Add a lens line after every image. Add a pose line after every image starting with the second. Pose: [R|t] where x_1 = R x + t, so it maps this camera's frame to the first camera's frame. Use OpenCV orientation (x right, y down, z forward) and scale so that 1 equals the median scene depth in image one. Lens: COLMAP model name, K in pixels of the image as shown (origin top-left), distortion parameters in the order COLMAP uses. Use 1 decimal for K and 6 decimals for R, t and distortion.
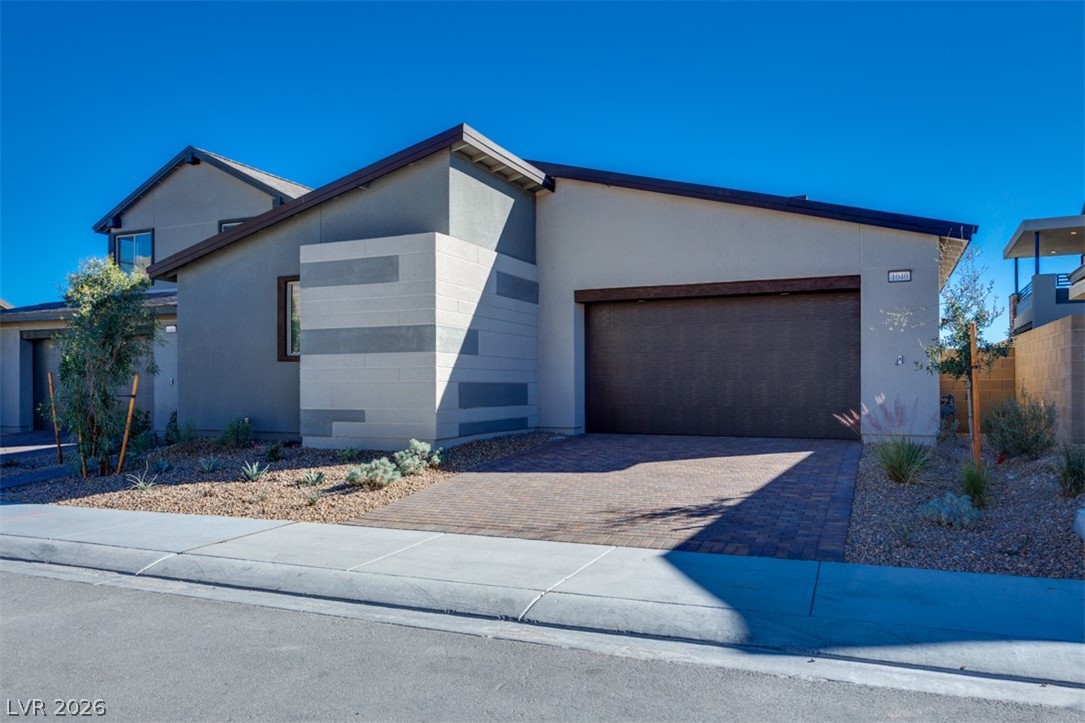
lens RADIAL K [[595.6, 0, 504.2], [0, 595.6, 368.2], [0, 0, 1]] dist [0.000841, -0.000409]
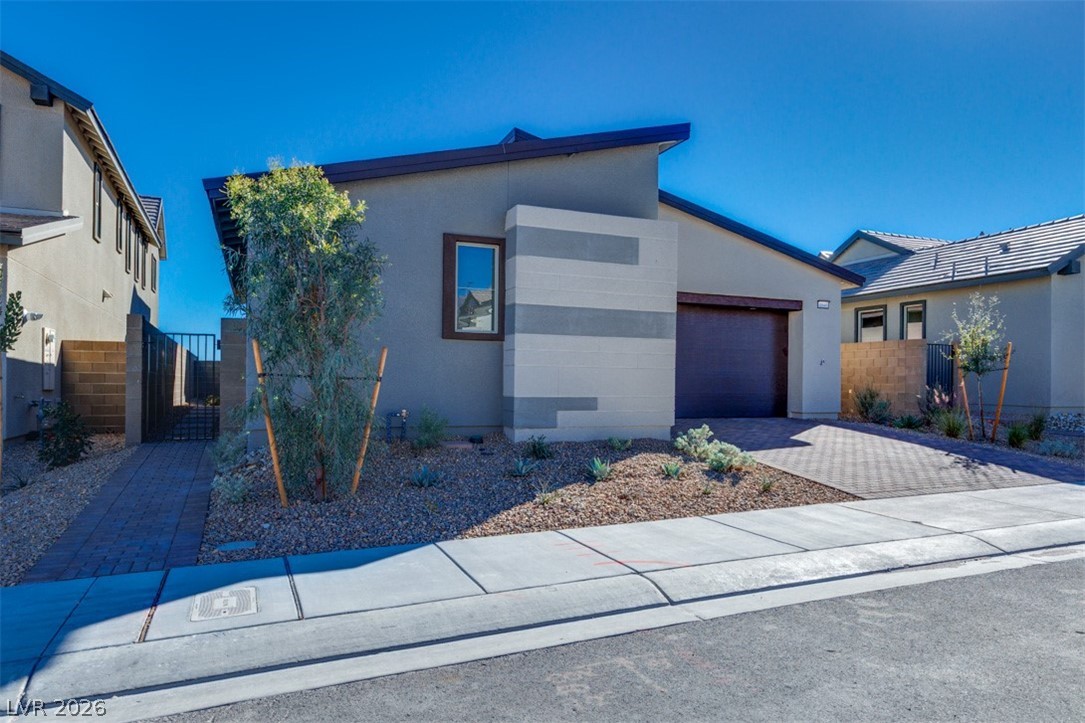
lens RADIAL K [[595.6, 0, 504.2], [0, 595.6, 368.2], [0, 0, 1]] dist [0.000841, -0.000409]
pose [[0.777487, 0.024246, 0.628432, -0.894833], [-0.034923, 0.999379, 0.004649, 0.024118], [-0.627929, -0.025561, 0.777851, 0.352940]]
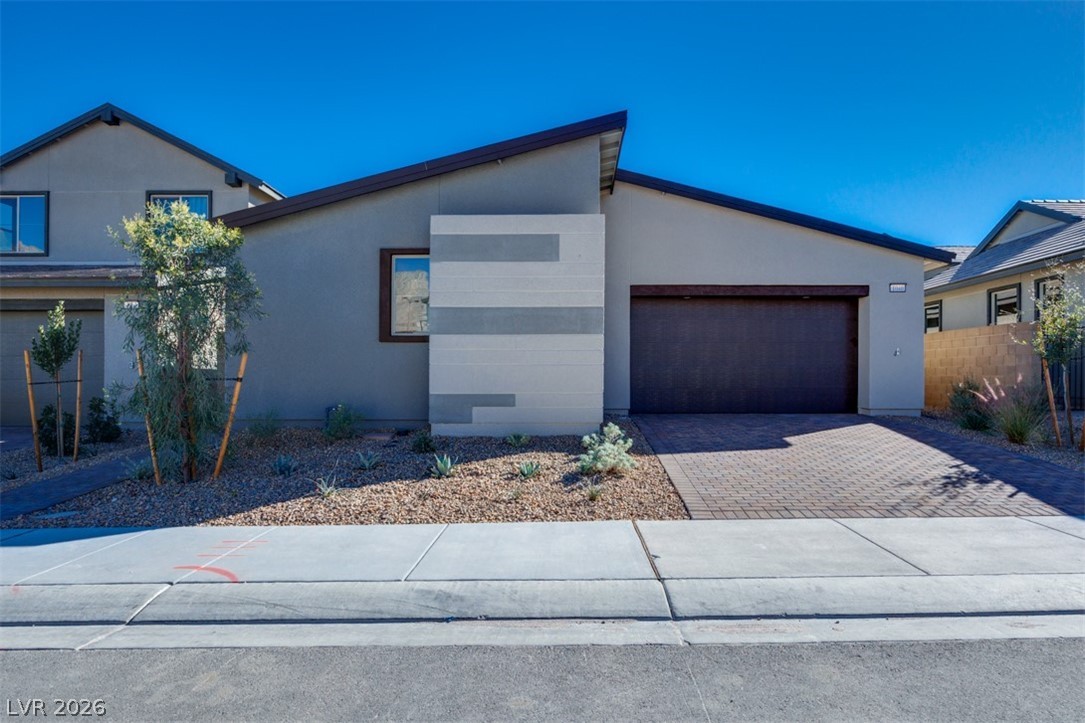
lens RADIAL K [[497.1, 0, 555.7], [0, 497.1, 365.9], [0, 0, 1]] dist [-0.008517, -0.000165]
pose [[0.943606, 0.007623, 0.330983, -0.418979], [-0.012869, 0.999824, 0.013660, 0.012849], [-0.330821, -0.017149, 0.943538, 0.219028]]
